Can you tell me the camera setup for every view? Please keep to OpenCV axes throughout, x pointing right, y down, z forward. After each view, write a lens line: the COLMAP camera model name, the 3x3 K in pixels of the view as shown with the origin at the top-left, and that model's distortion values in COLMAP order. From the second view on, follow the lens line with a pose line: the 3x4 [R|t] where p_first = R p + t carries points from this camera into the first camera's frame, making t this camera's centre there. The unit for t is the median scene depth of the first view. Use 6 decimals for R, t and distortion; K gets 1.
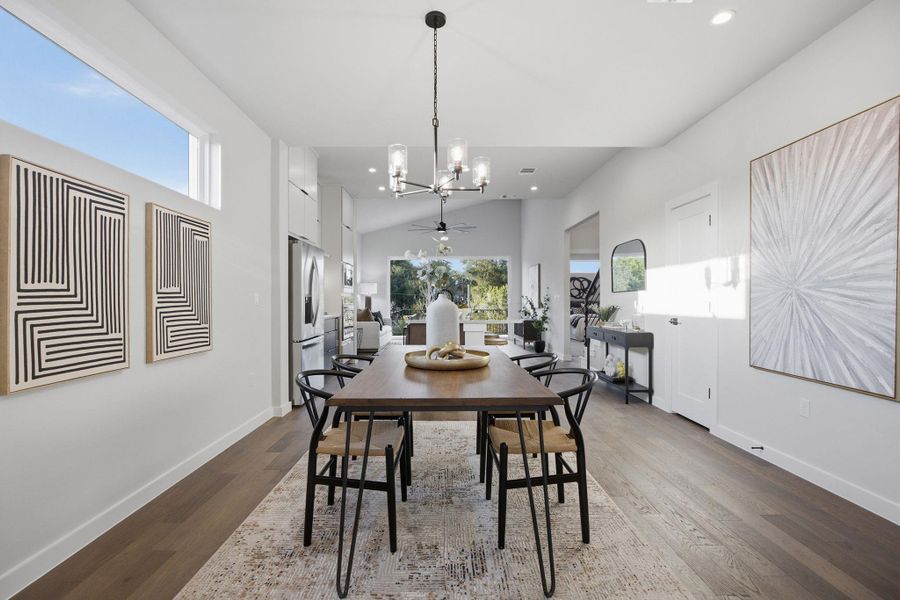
lens RADIAL K [[411.1, 0, 447.4], [0, 411.1, 303.0], [0, 0, 1]] dist [-0.001404, -0.000388]
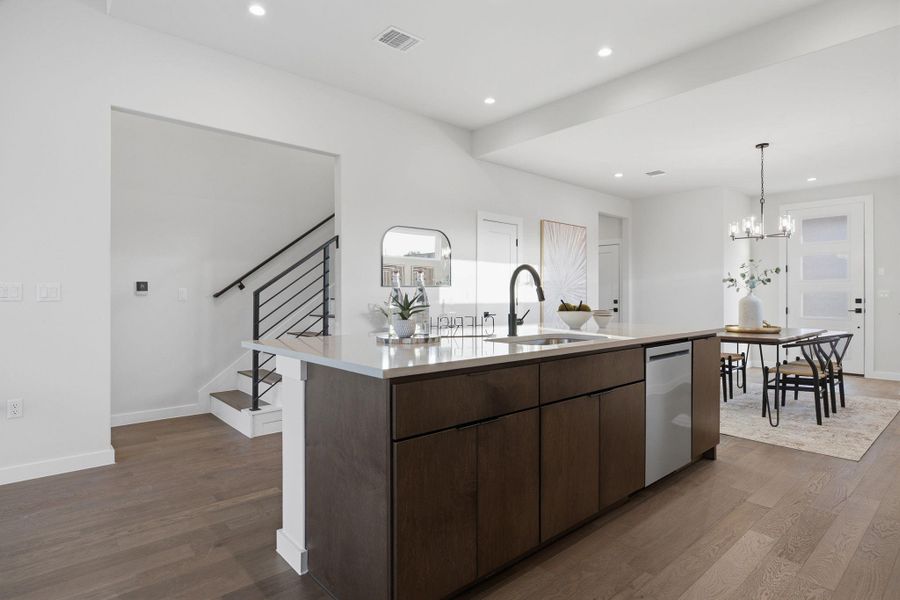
lens RADIAL K [[477.0, 0, 449.8], [0, 477.0, 296.9], [0, 0, 1]] dist [-0.008321, 0.001984]
pose [[-0.649871, 0.002848, 0.760039, -0.709915], [0.007232, 0.999971, 0.002436, -0.018954], [-0.760010, 0.007080, -0.649872, 3.260763]]
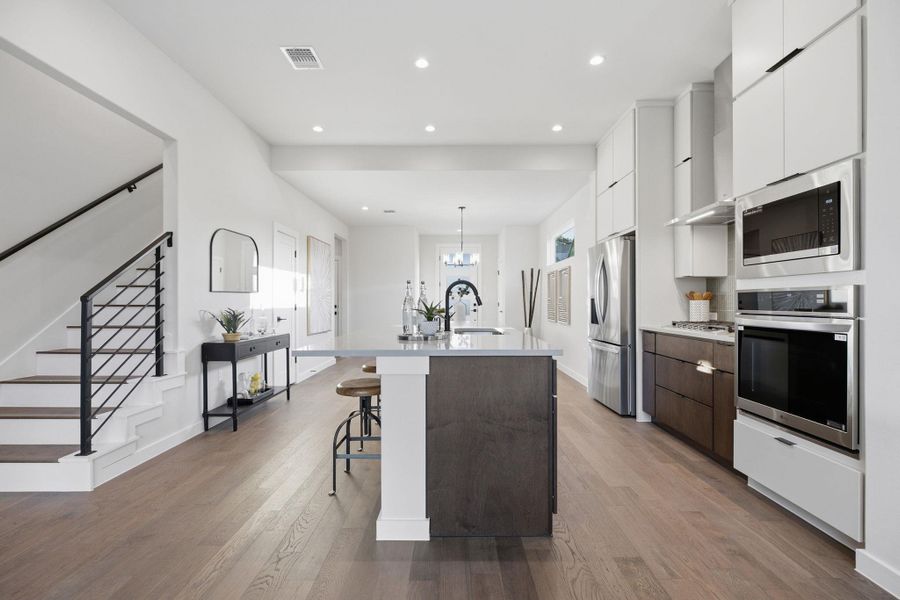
lens RADIAL K [[411.1, 0, 449.6], [0, 411.1, 301.0], [0, 0, 1]] dist [-0.001404, -0.000388]
pose [[-0.999783, 0.004311, 0.020382, -0.010818], [0.004392, 0.999983, 0.003929, -0.025353], [-0.020365, 0.004018, -0.999785, 3.733731]]
